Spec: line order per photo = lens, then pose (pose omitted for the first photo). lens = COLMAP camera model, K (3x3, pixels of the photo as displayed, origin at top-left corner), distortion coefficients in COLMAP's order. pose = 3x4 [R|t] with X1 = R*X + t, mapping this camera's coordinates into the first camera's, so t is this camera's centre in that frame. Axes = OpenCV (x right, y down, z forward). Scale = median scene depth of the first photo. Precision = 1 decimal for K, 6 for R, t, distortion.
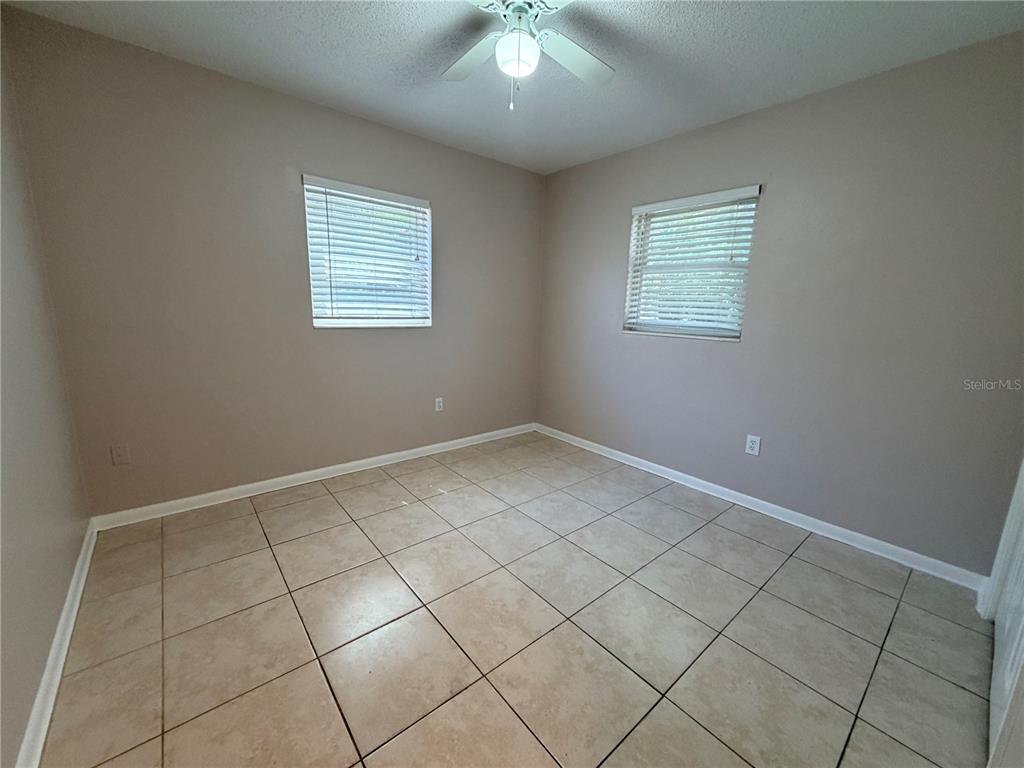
lens RADIAL K [[409.0, 0, 511.6], [0, 409.0, 384.3], [0, 0, 1]] dist [0.000442, 0.000017]
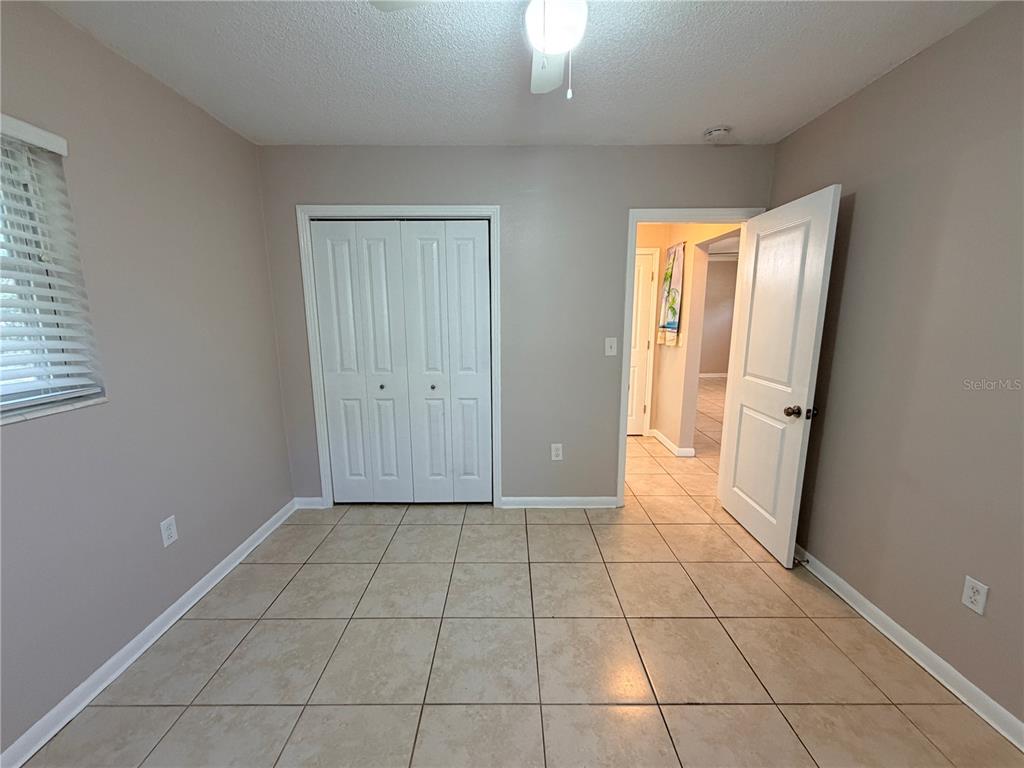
lens RADIAL K [[409.0, 0, 510.9], [0, 409.0, 385.1], [0, 0, 1]] dist [0.000442, 0.000017]
pose [[-0.767455, -0.138298, 0.626008, -0.388387], [0.105637, 0.935830, 0.336249, -0.372619], [-0.632340, 0.324186, -0.703598, 1.463035]]
